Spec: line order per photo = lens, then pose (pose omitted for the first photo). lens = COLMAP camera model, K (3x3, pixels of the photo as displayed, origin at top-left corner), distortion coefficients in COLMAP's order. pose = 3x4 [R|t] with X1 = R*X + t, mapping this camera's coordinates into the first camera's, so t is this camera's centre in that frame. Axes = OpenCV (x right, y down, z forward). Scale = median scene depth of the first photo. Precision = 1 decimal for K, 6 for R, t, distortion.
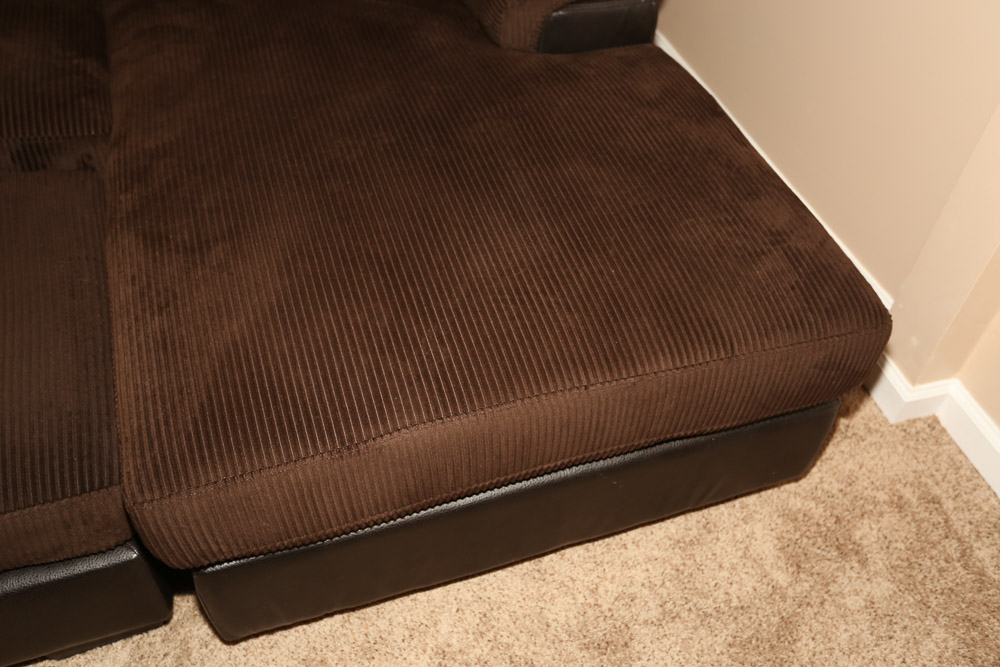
lens RADIAL K [[941.5, 0, 500.0], [0, 941.5, 333.5], [0, 0, 1]] dist [-0.008398, 0.119861]
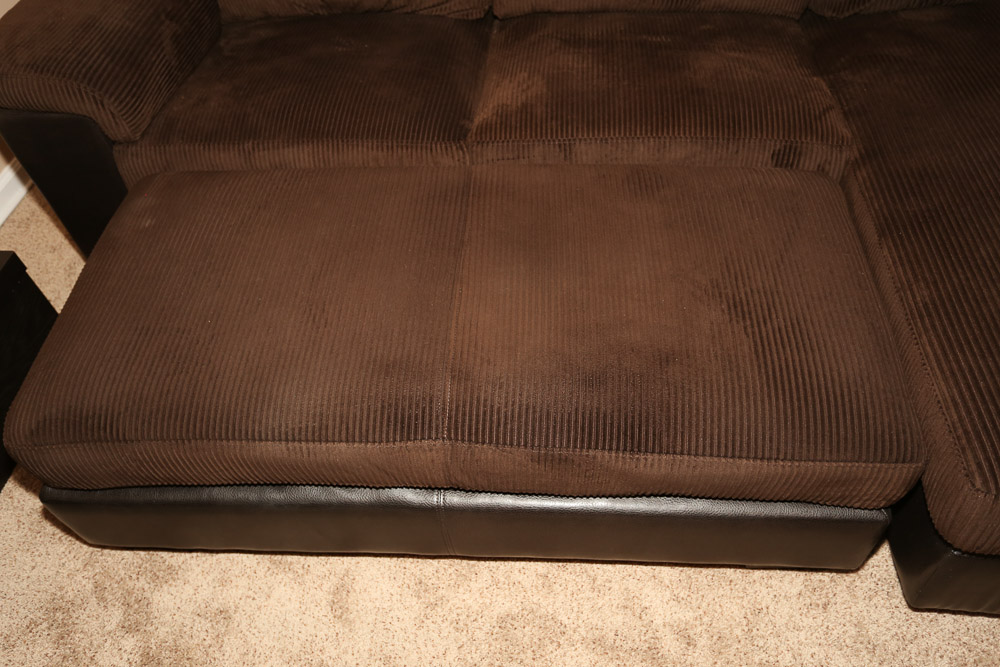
lens RADIAL K [[767.3, 0, 500.0], [0, 767.3, 333.5], [0, 0, 1]] dist [-0.038605, 0.077381]
pose [[0.918238, 0.235991, -0.318037, -0.482411], [-0.221096, 0.971739, 0.082704, 0.032922], [0.328566, -0.005625, 0.944464, -0.034647]]
